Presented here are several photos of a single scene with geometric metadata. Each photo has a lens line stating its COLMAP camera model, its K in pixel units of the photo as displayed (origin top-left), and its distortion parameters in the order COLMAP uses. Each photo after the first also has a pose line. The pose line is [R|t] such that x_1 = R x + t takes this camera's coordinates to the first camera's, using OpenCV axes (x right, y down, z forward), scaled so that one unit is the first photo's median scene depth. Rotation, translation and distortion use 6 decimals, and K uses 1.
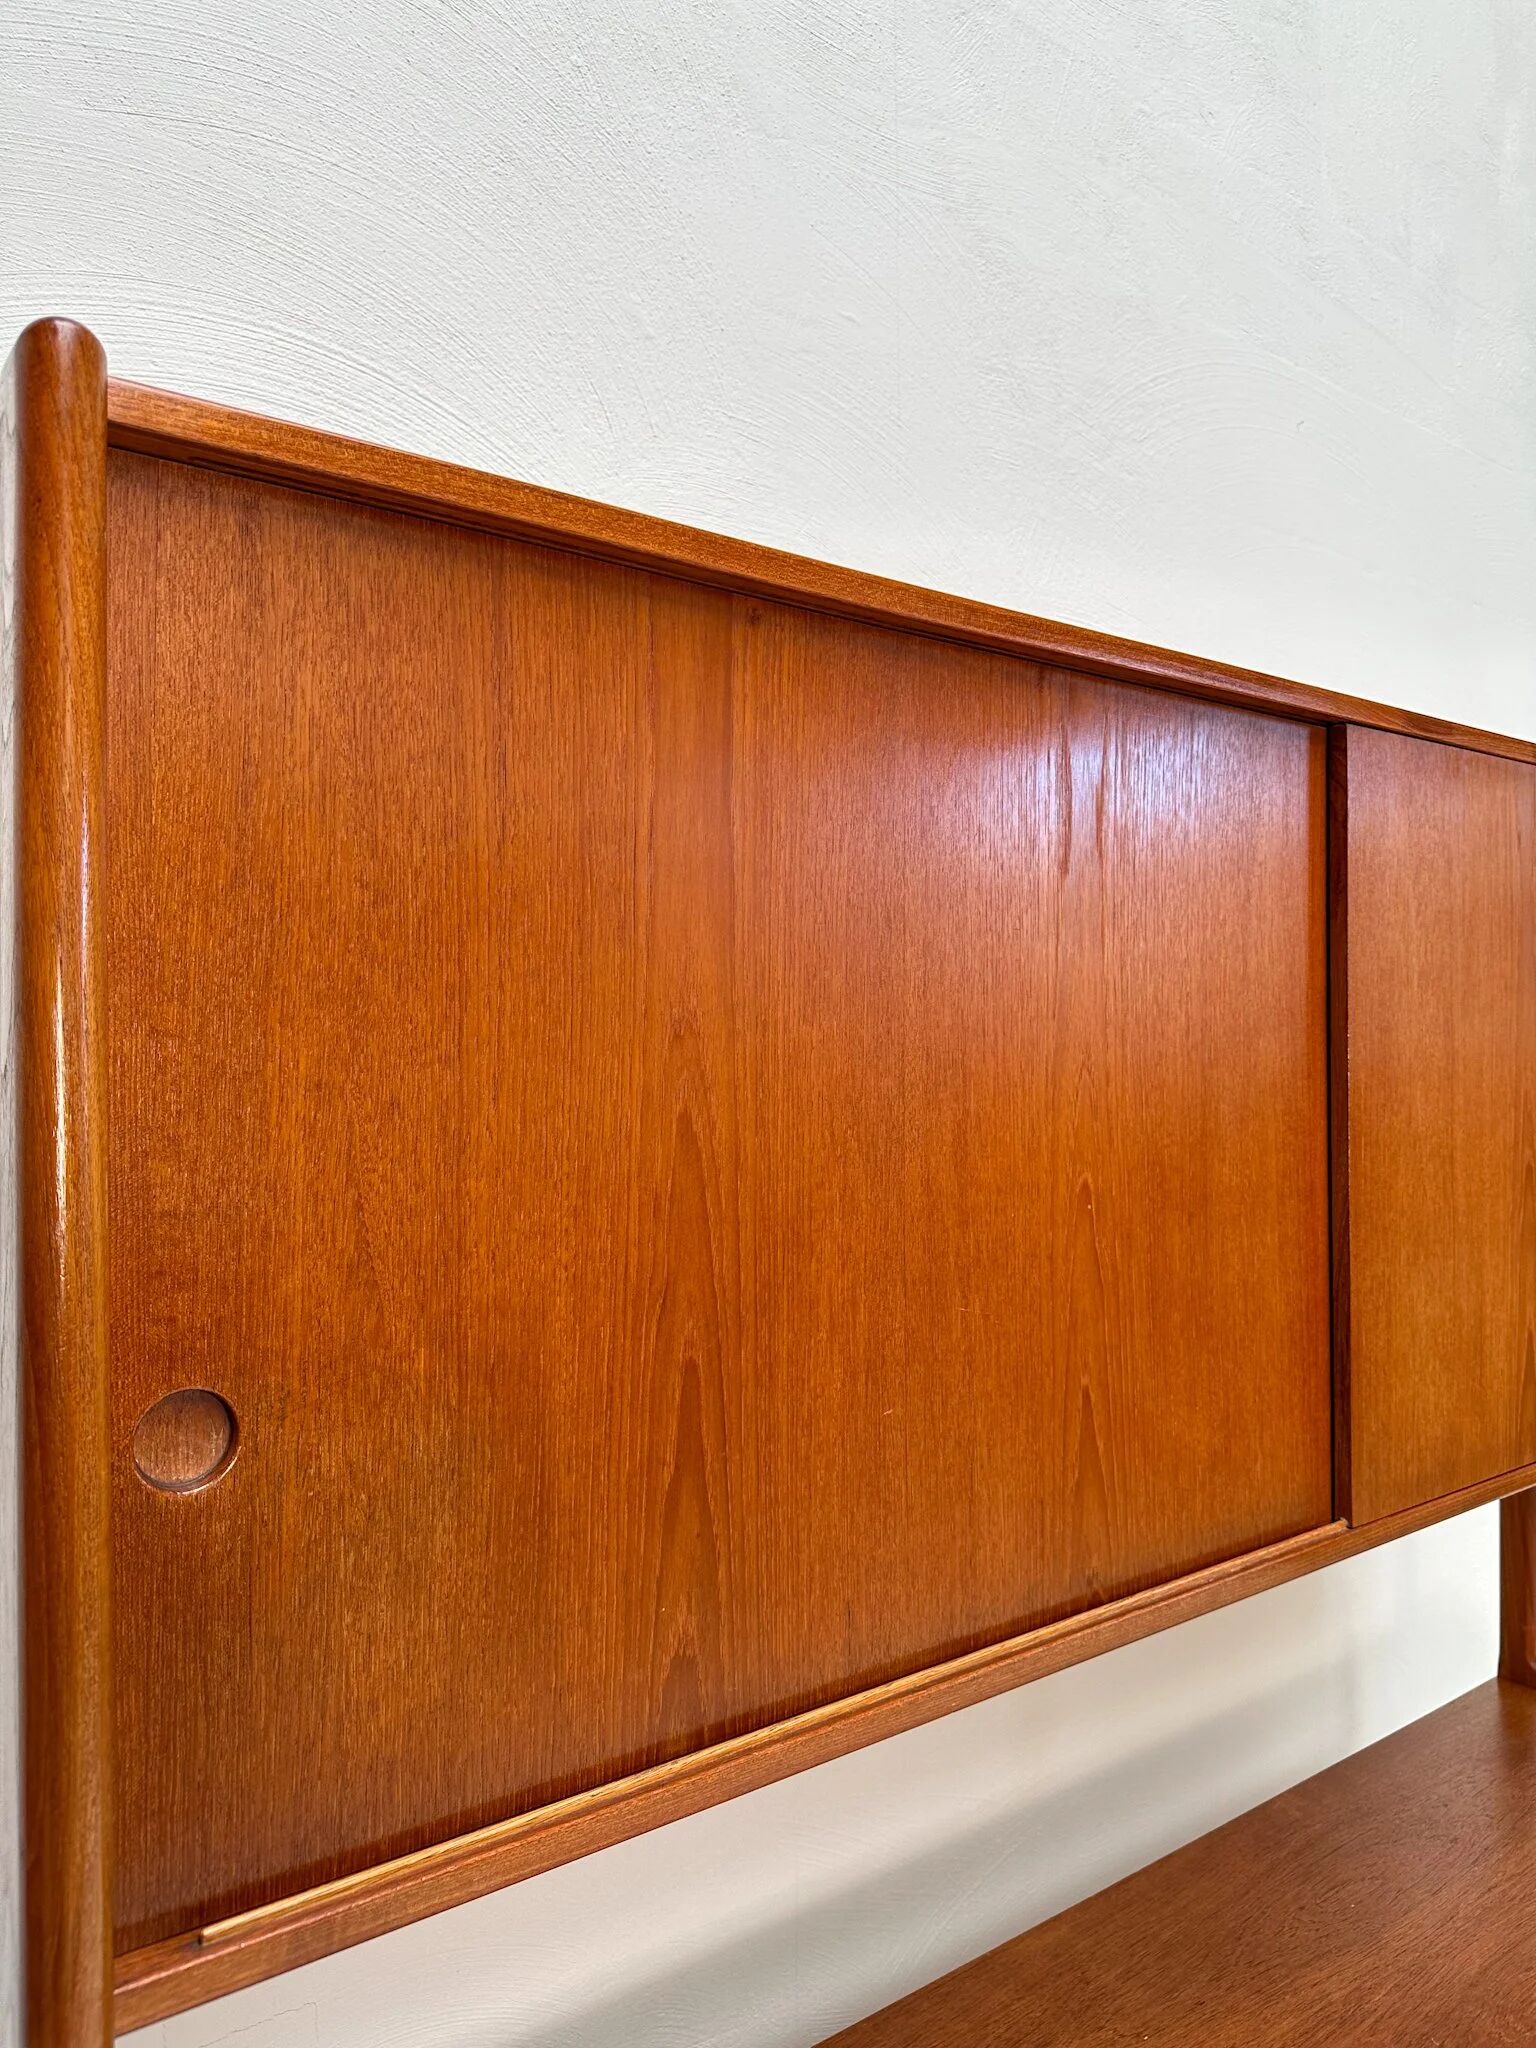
lens RADIAL K [[1458.3, 0, 762.9], [0, 1458.3, 1016.5], [0, 0, 1]] dist [0.005565, -0.008516]
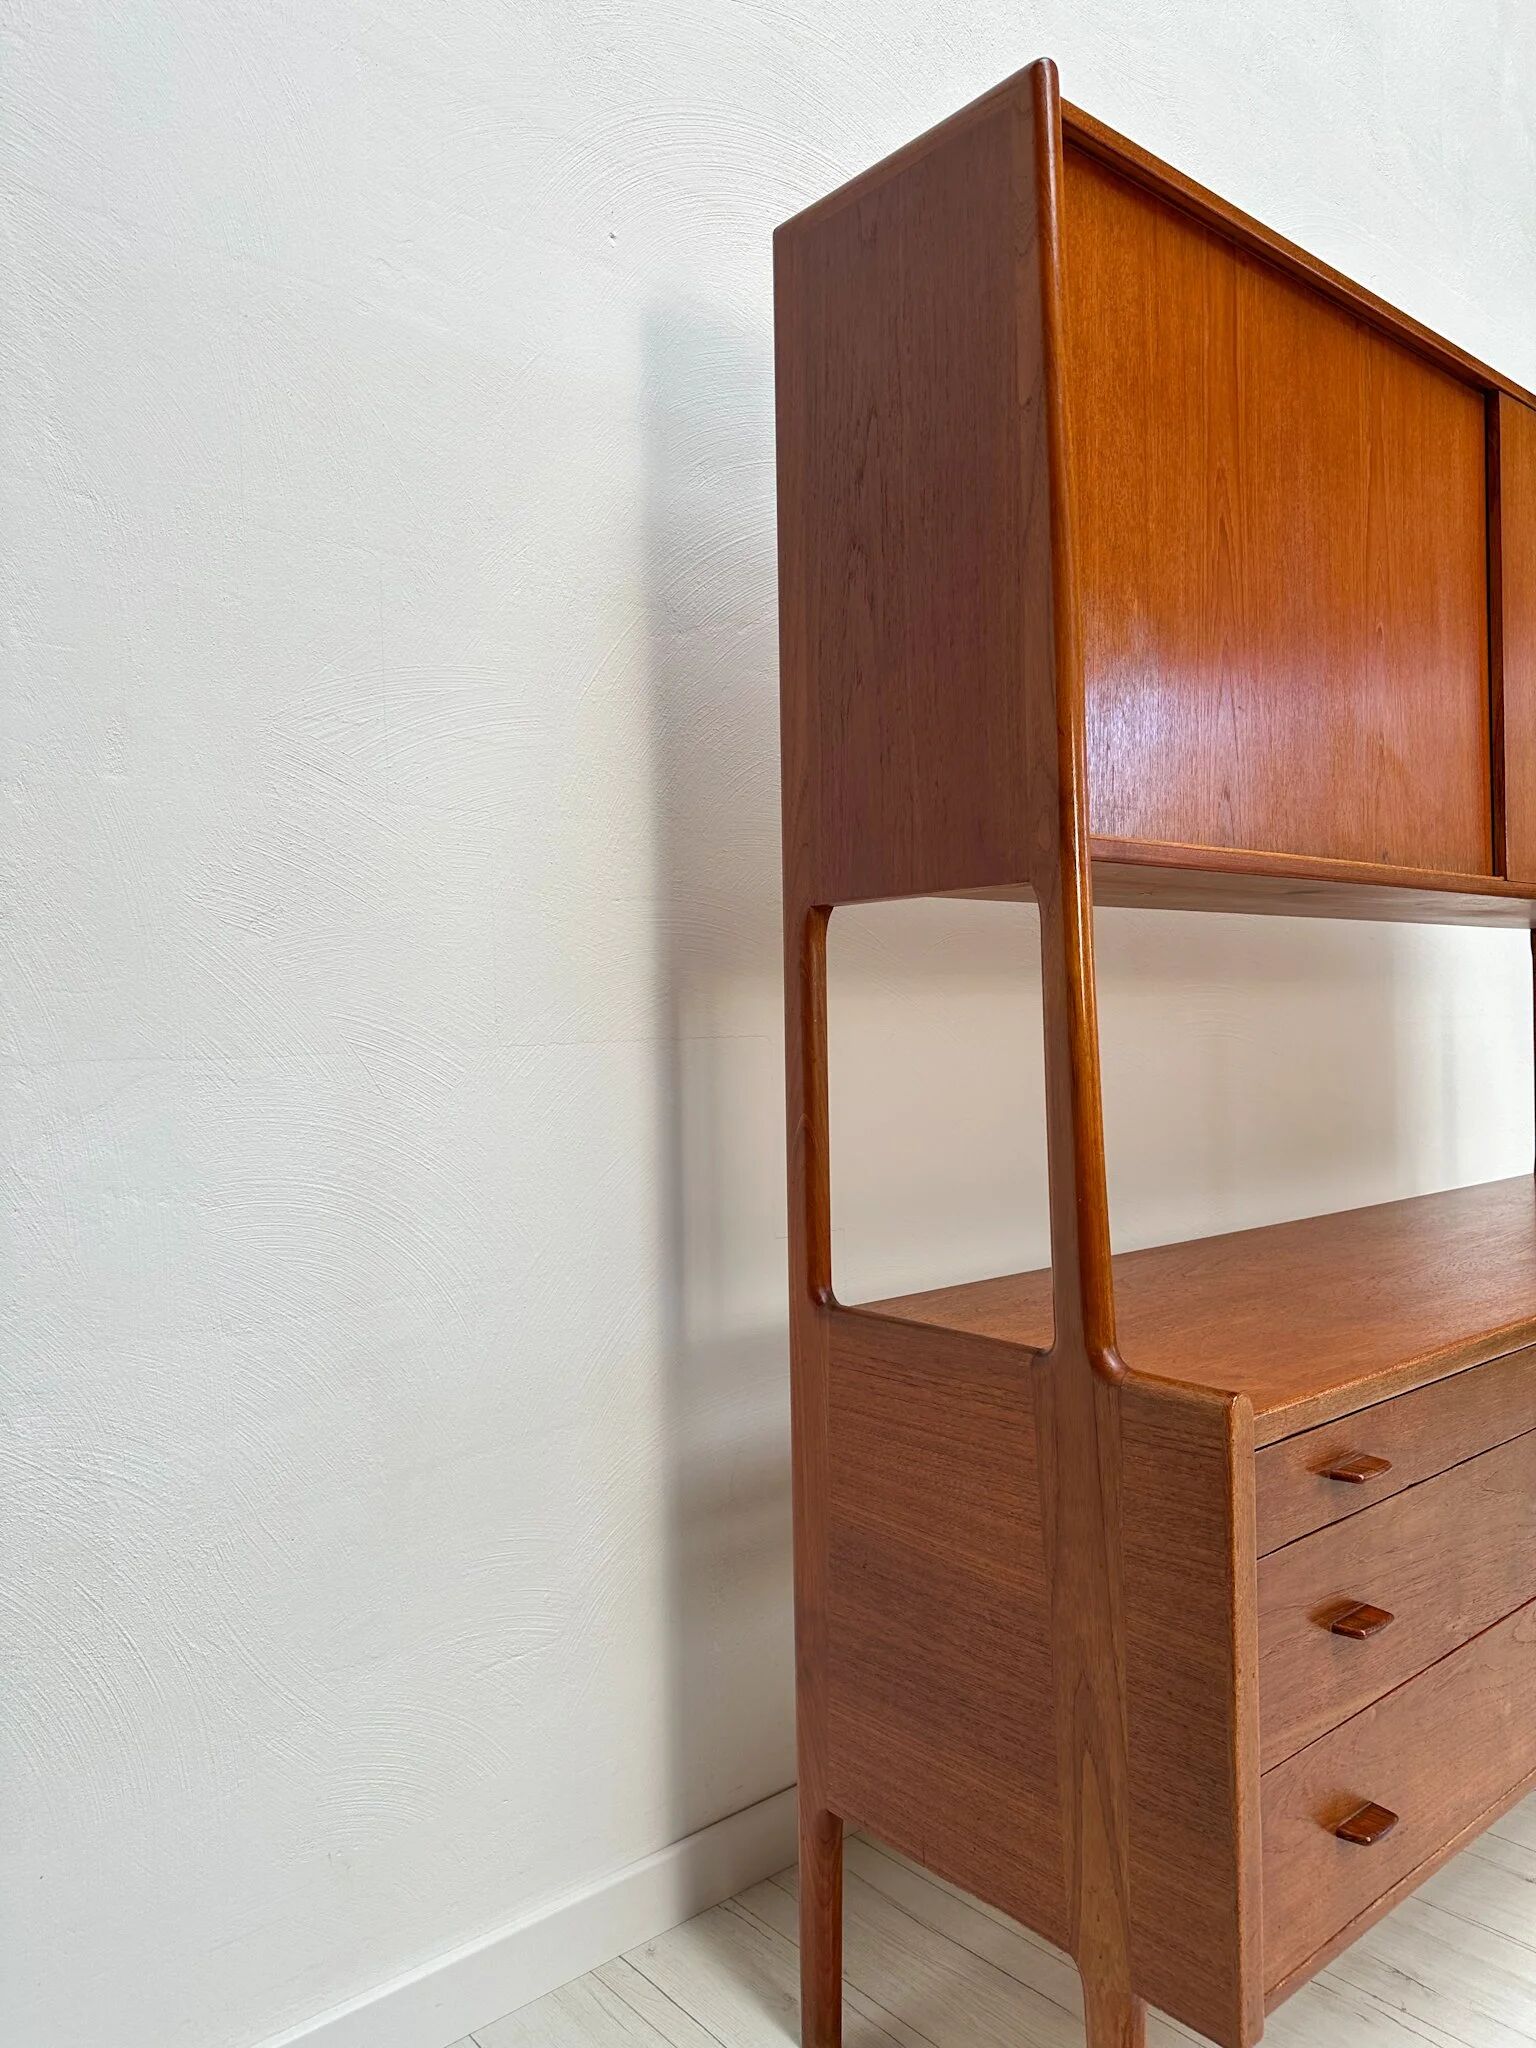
lens RADIAL K [[1453.8, 0, 758.4], [0, 1453.8, 1019.4], [0, 0, 1]] dist [0.009120, -0.010345]
pose [[0.998468, -0.016488, 0.052823, -0.530030], [0.015716, 0.999764, 0.014995, 0.469373], [-0.053058, -0.014142, 0.998491, -0.599424]]
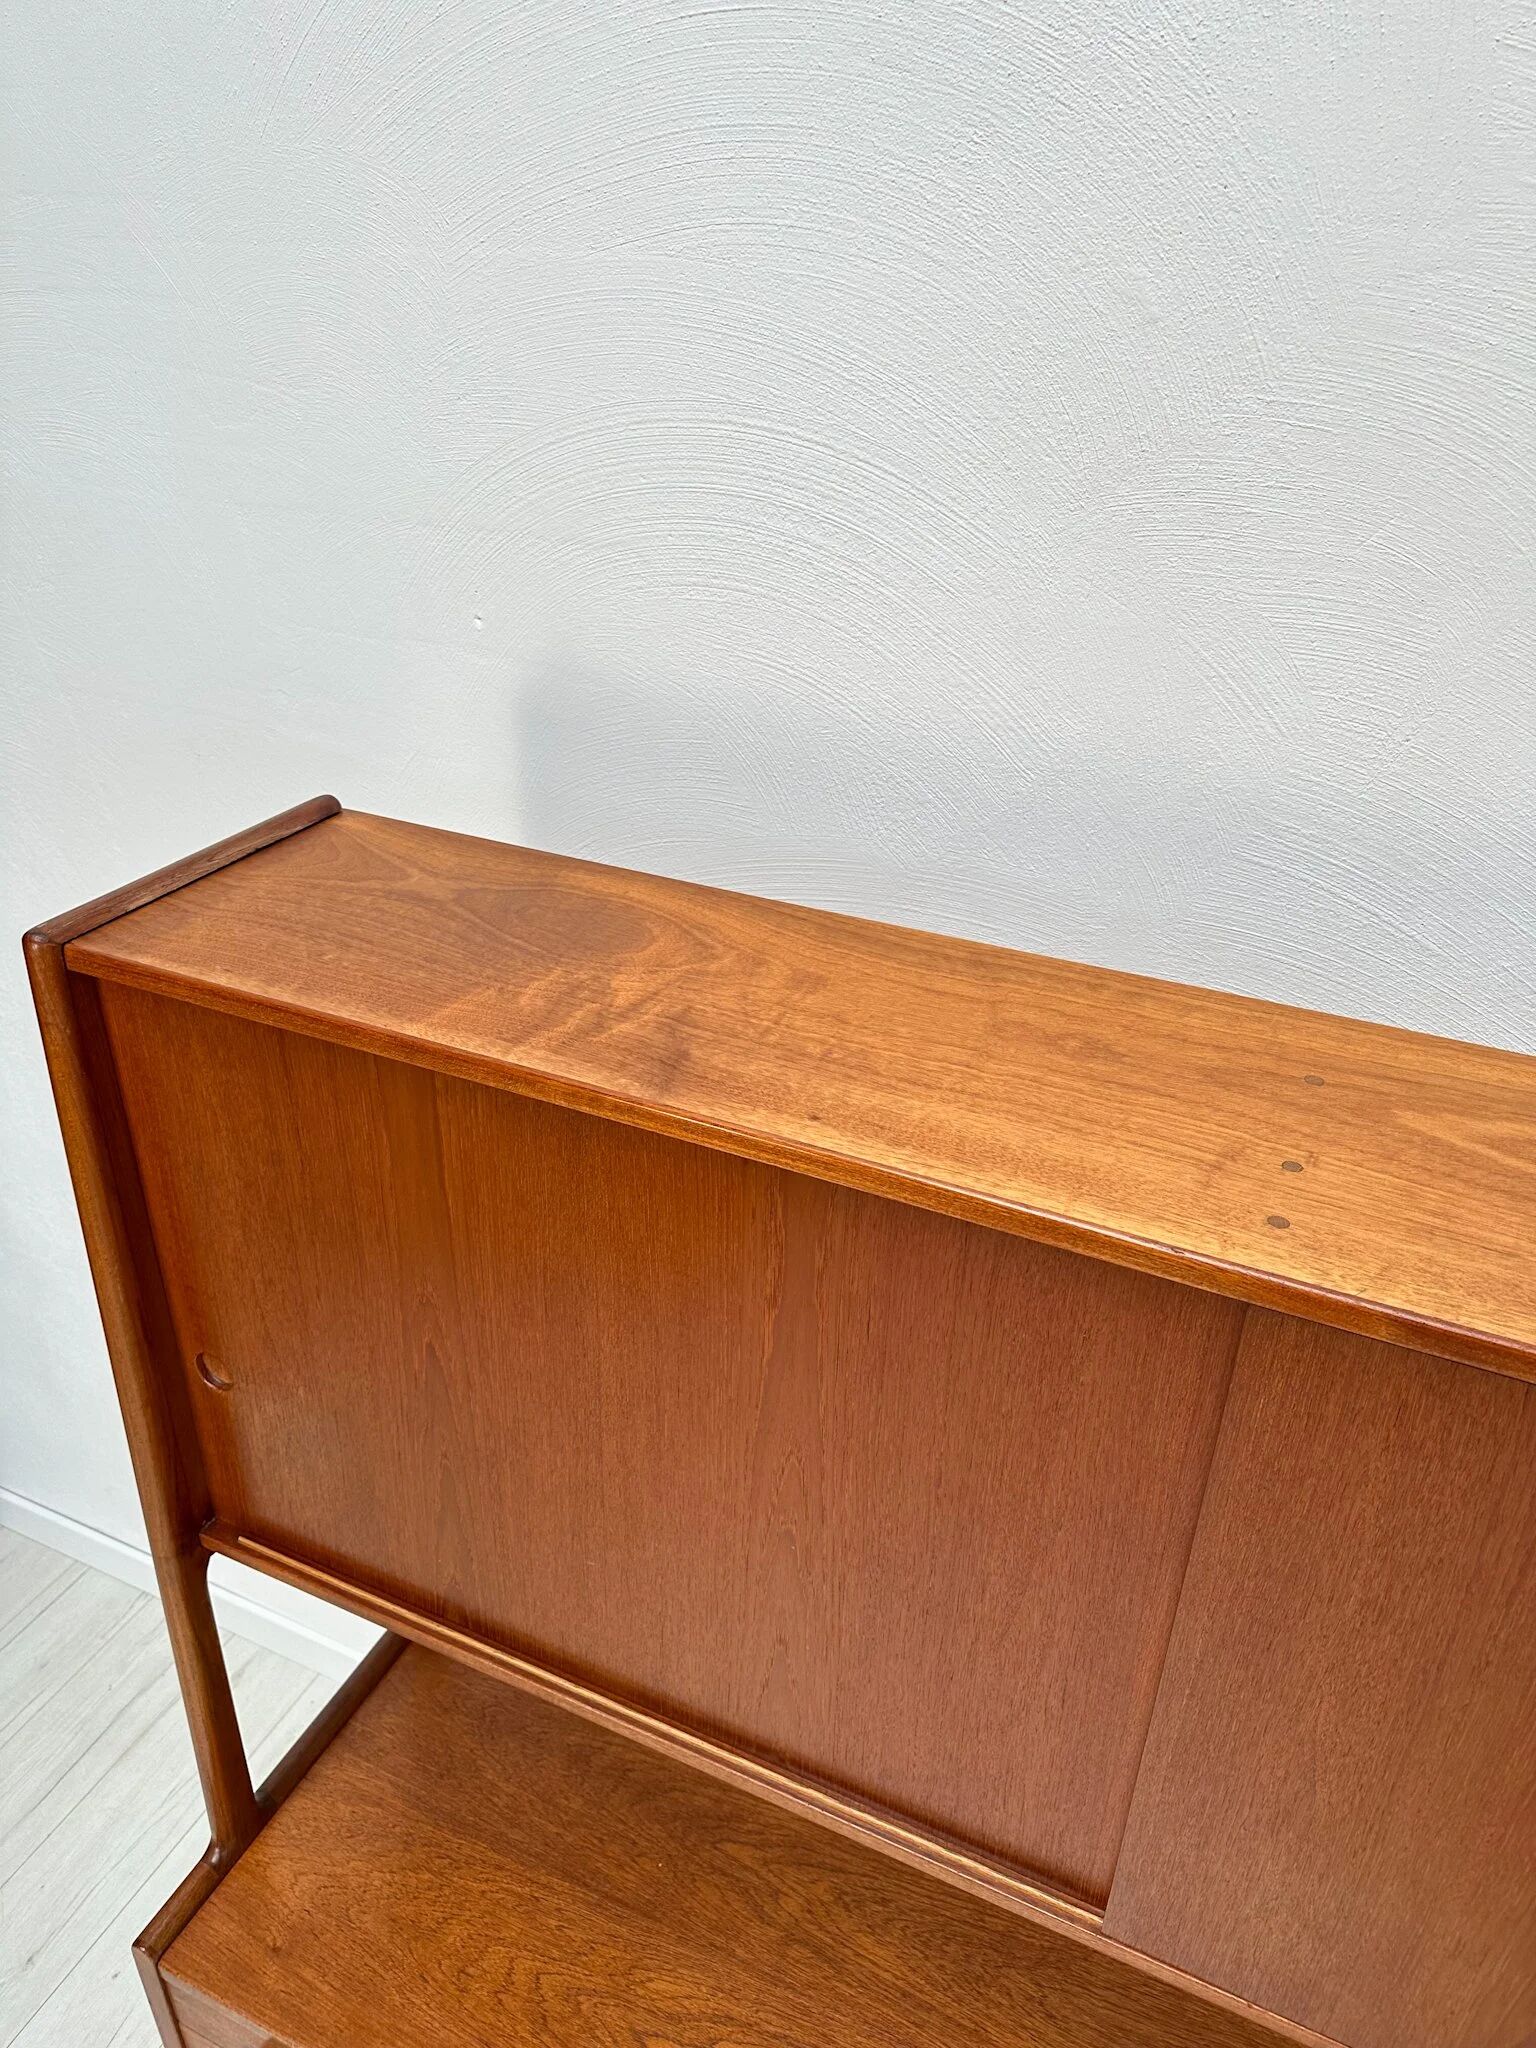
lens RADIAL K [[1453.8, 0, 758.4], [0, 1453.8, 1019.4], [0, 0, 1]] dist [0.009120, -0.010345]
pose [[0.471607, 0.433750, -0.767755, 0.788559], [-0.009074, 0.873000, 0.487635, -0.680846], [0.881762, -0.223005, 0.415649, 0.513482]]
